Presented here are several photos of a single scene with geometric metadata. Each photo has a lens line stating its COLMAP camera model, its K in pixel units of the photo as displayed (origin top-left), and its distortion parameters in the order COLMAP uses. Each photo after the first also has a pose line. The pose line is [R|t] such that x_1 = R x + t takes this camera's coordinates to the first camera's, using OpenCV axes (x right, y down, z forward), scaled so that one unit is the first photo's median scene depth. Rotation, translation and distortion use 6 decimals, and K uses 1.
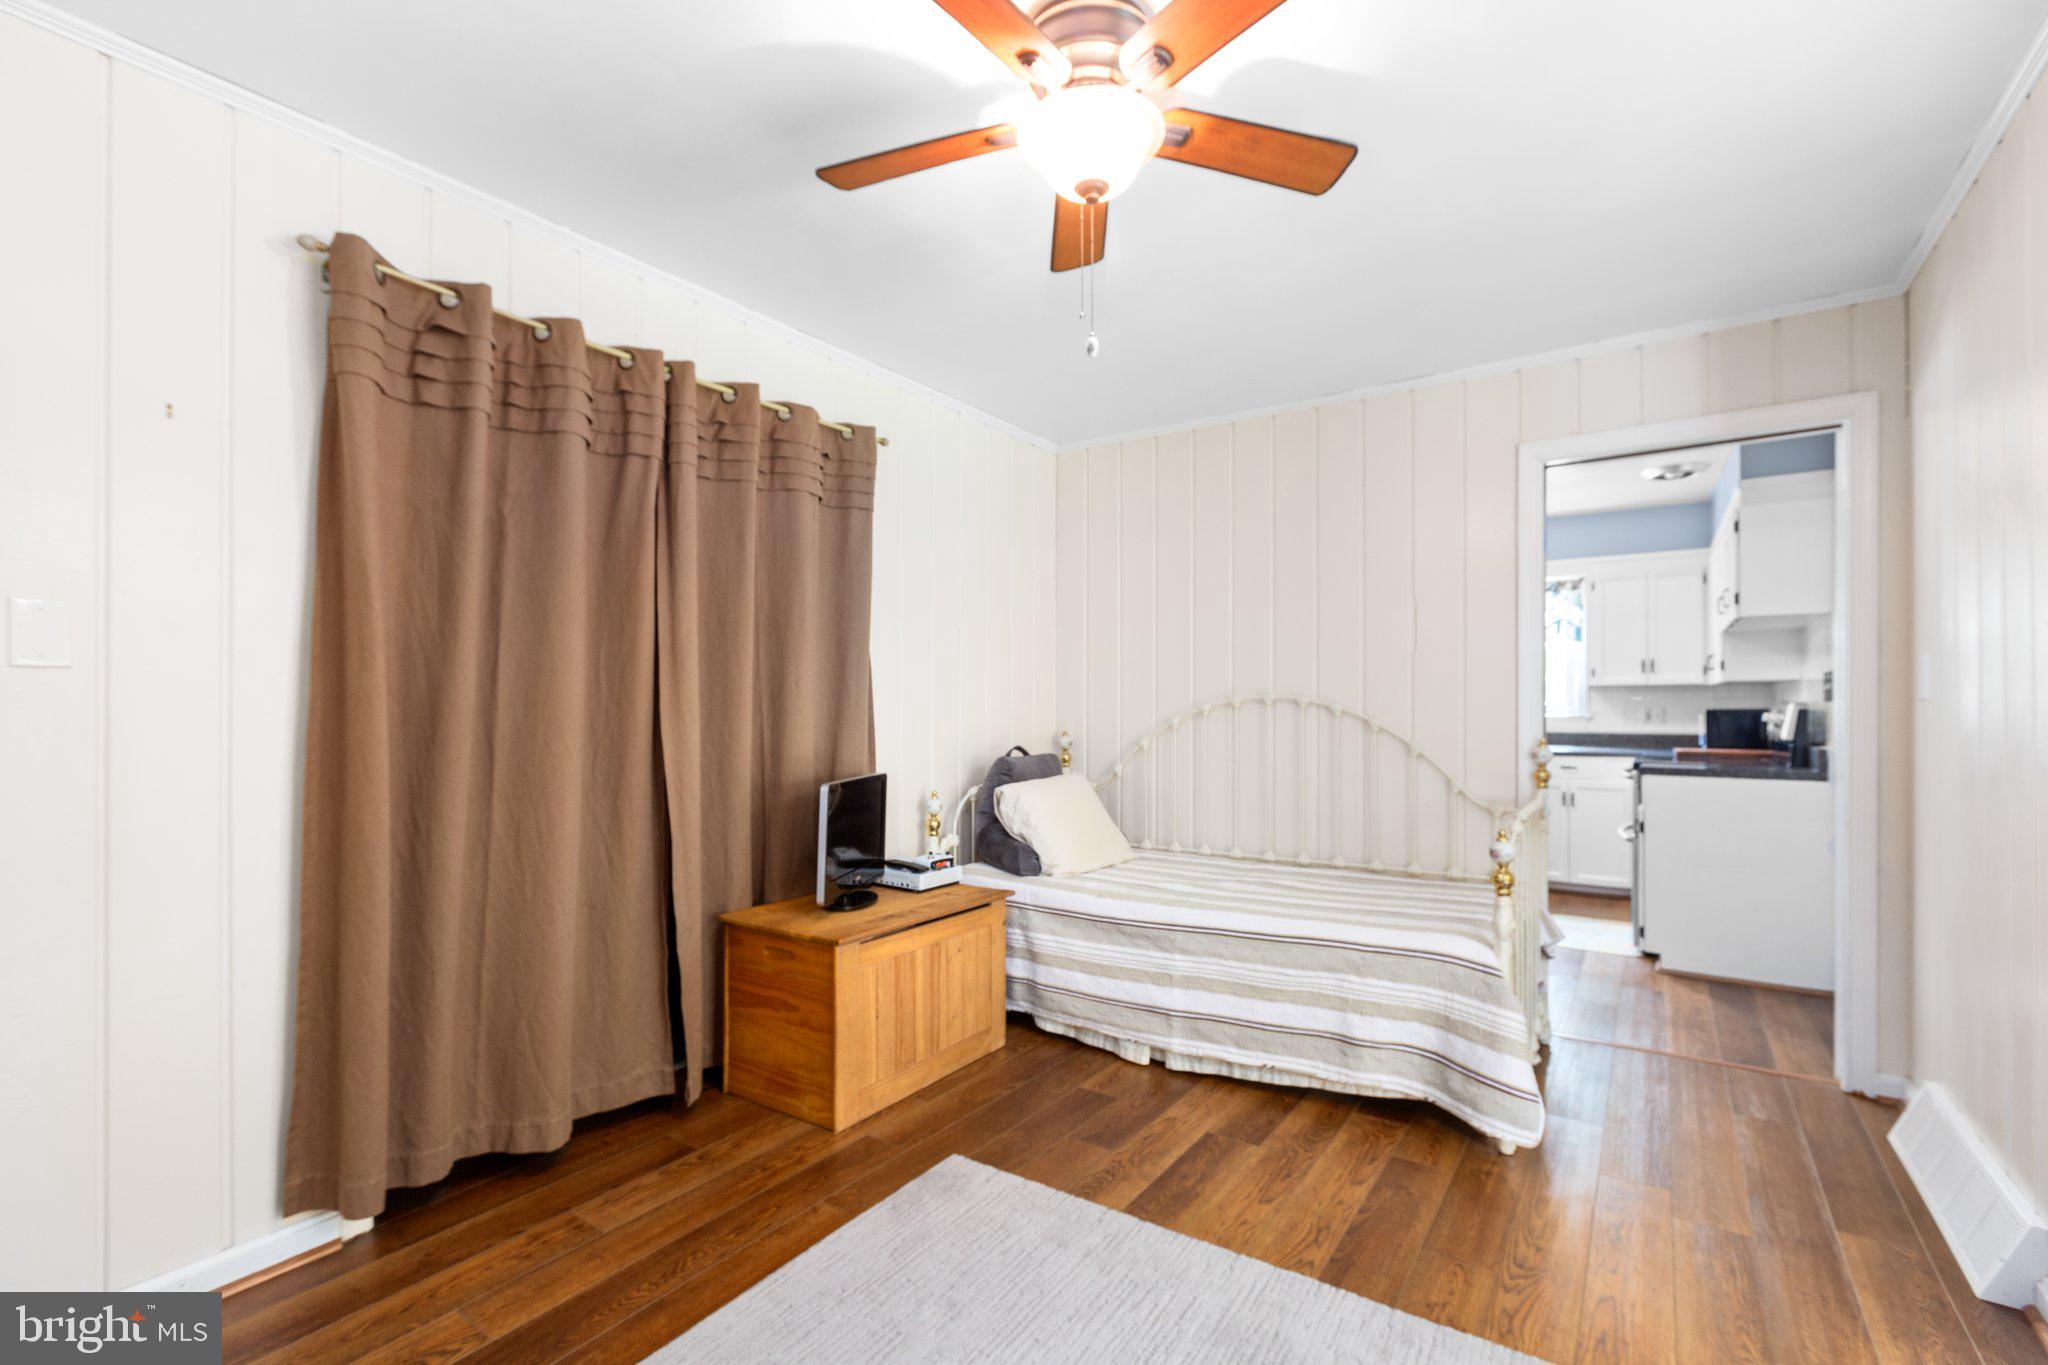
lens RADIAL K [[910.1, 0, 1031.4], [0, 910.1, 697.1], [0, 0, 1]] dist [-0.003326, -0.000175]
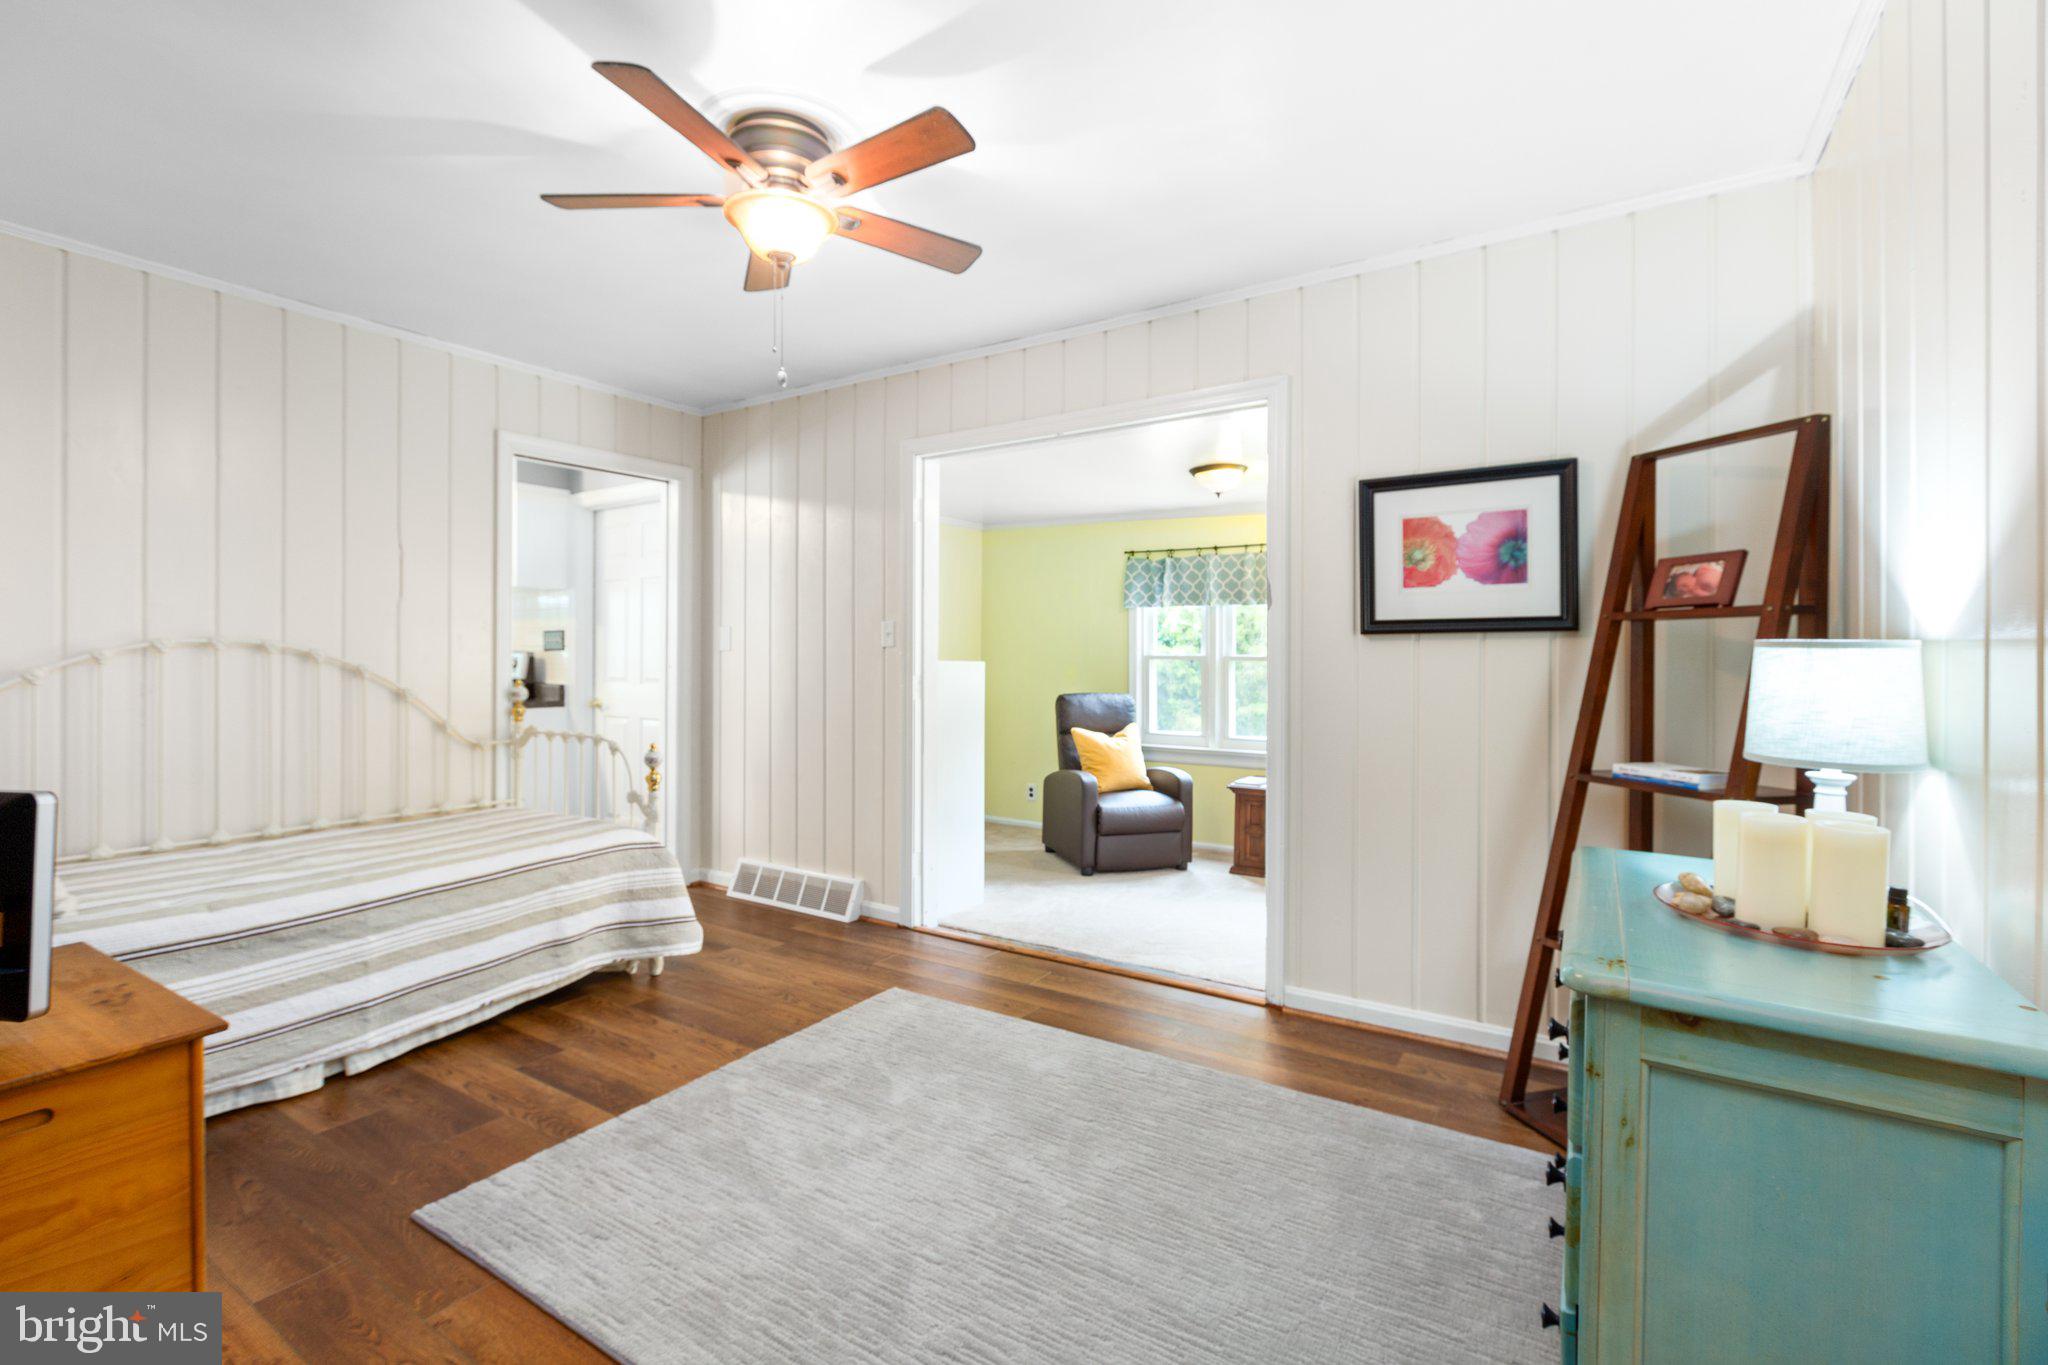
lens RADIAL K [[910.1, 0, 1029.5], [0, 910.1, 648.5], [0, 0, 1]] dist [-0.003326, -0.000175]
pose [[-0.040763, 0.009867, 0.999120, -0.800949], [-0.012439, 0.999869, -0.010382, 0.008756], [-0.999091, -0.012851, -0.040635, 0.440216]]
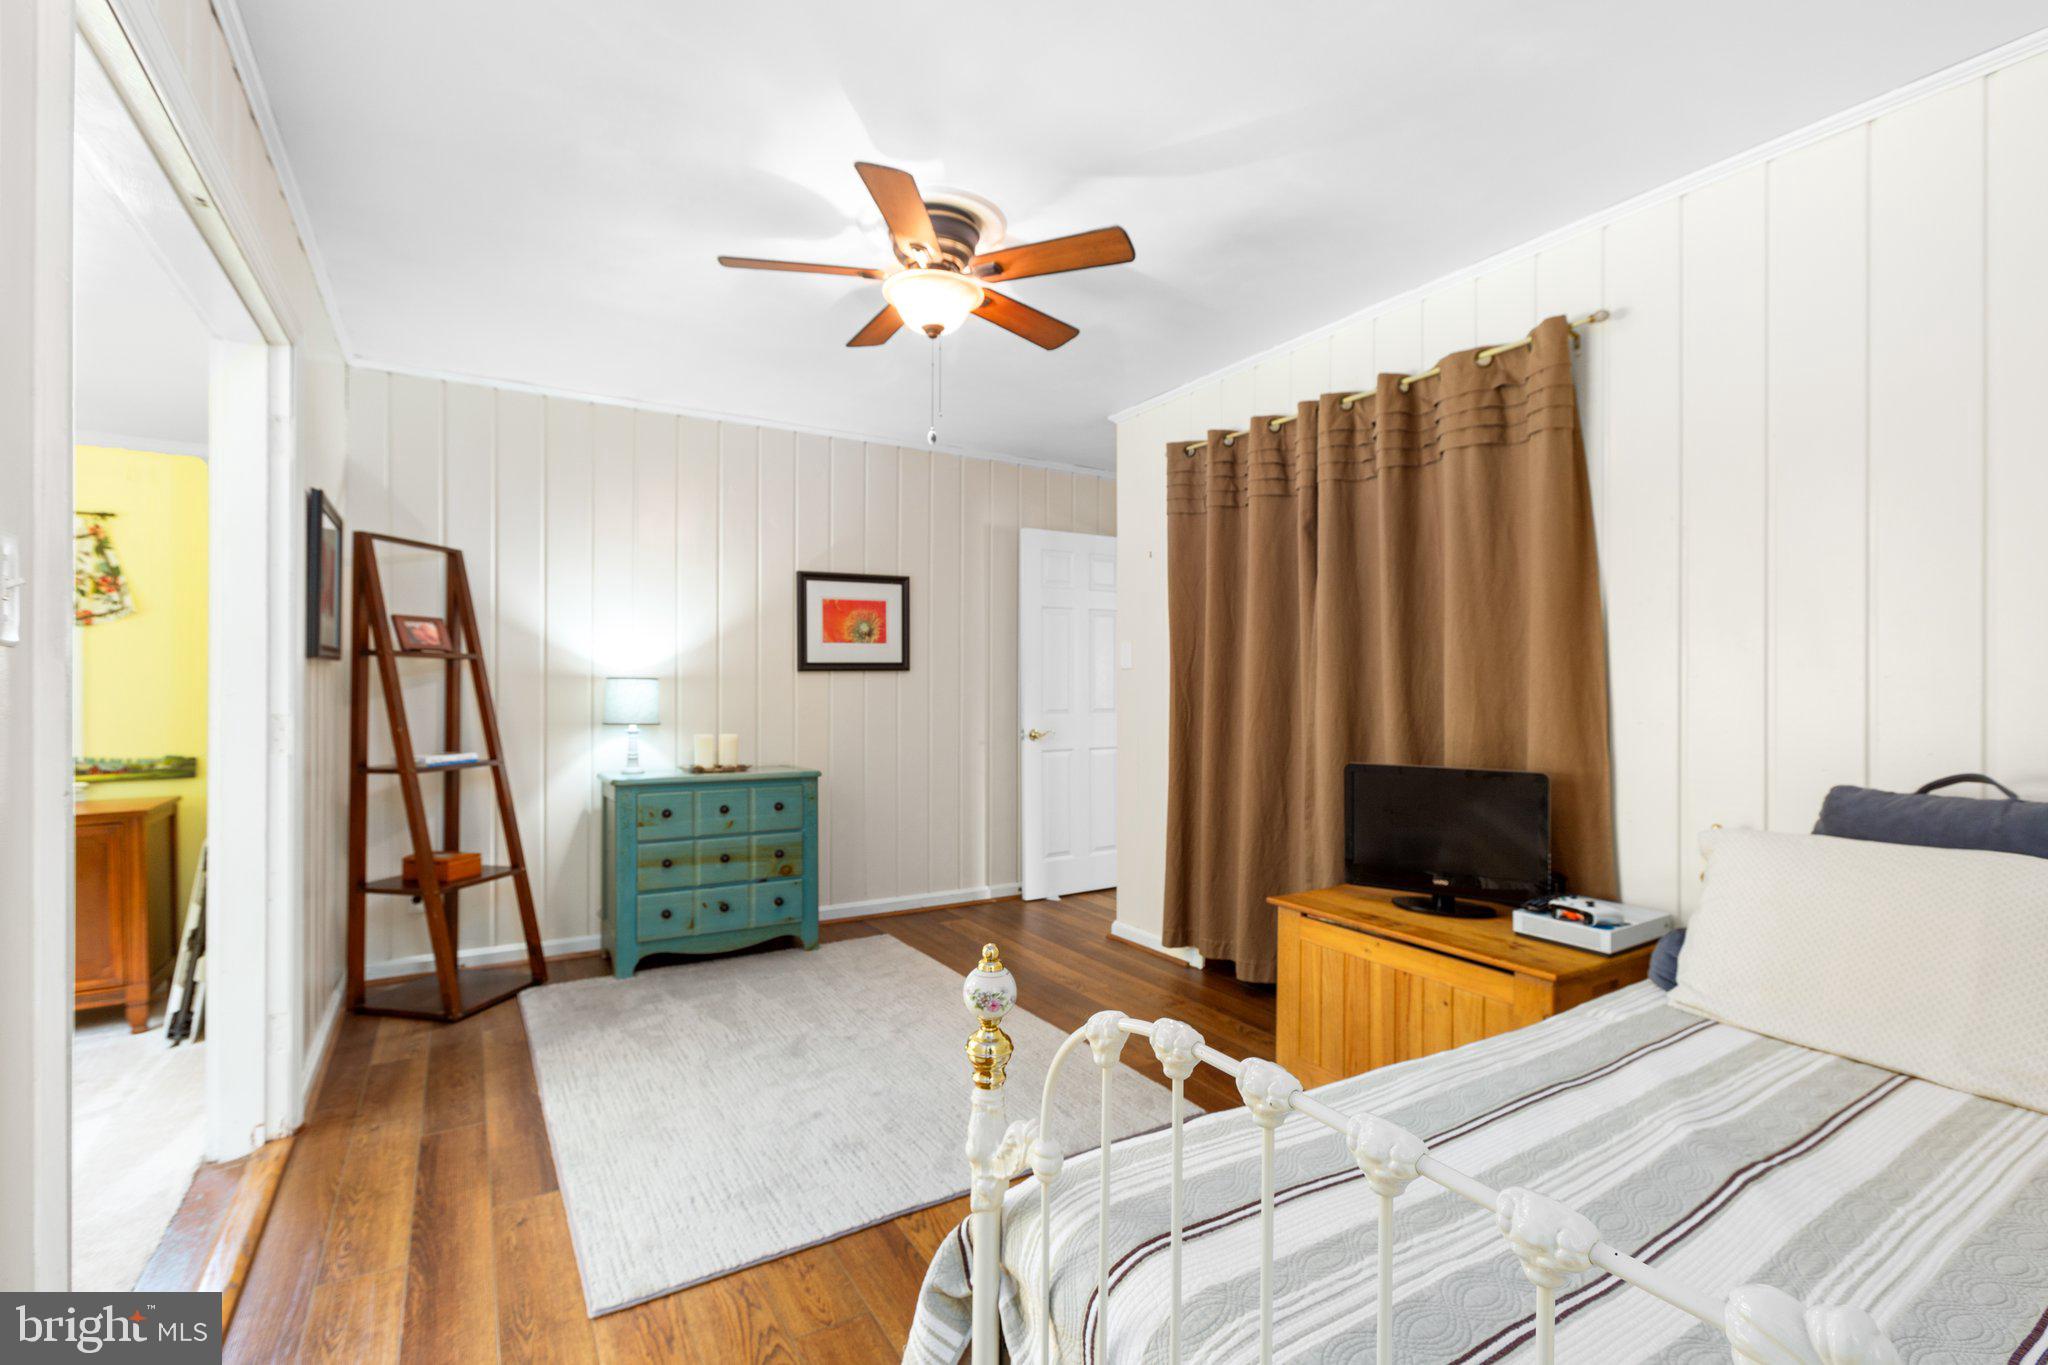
lens RADIAL K [[910.1, 0, 1019.2], [0, 910.1, 685.2], [0, 0, 1]] dist [-0.003326, -0.000175]
pose [[-0.407186, 0.002500, -0.913342, 0.852656], [0.006628, 0.999978, -0.000218, 0.008796], [0.913321, -0.006143, -0.407194, 1.090698]]
